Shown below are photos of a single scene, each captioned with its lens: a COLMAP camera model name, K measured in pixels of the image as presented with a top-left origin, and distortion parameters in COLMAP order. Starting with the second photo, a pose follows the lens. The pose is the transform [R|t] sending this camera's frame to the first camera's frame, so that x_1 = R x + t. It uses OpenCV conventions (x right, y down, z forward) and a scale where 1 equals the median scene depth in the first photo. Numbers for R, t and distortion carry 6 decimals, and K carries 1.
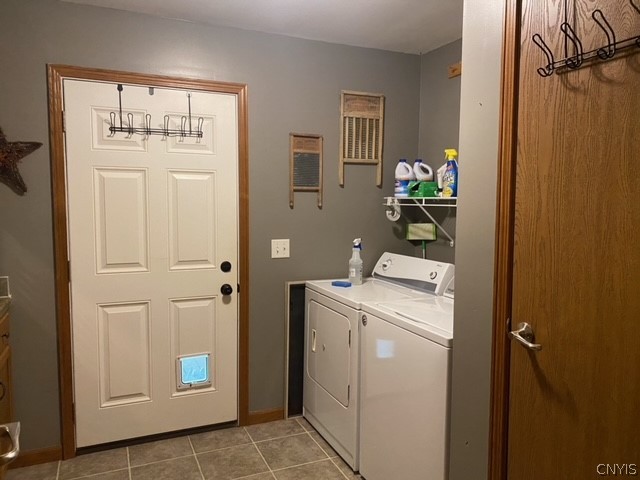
lens RADIAL K [[495.3, 0, 319.1], [0, 495.3, 239.8], [0, 0, 1]] dist [0.036941, -0.024513]
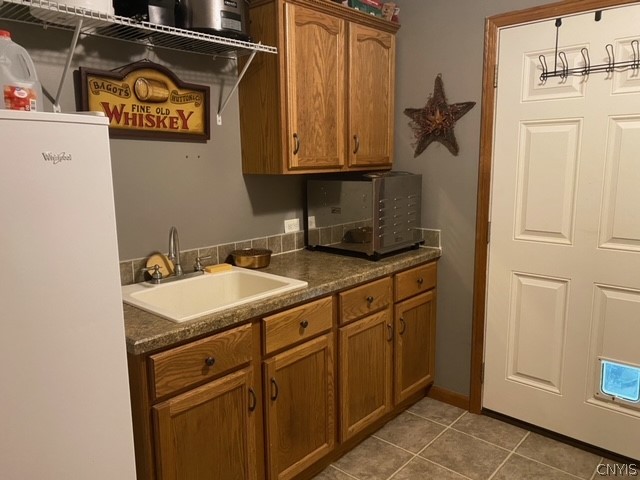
lens RADIAL K [[495.3, 0, 317.7], [0, 495.3, 240.7], [0, 0, 1]] dist [0.036941, -0.024513]
pose [[0.411911, 0.140439, -0.900337, 0.239284], [-0.056593, 0.990087, 0.128547, -0.027436], [0.909465, -0.001997, 0.415776, 0.280216]]
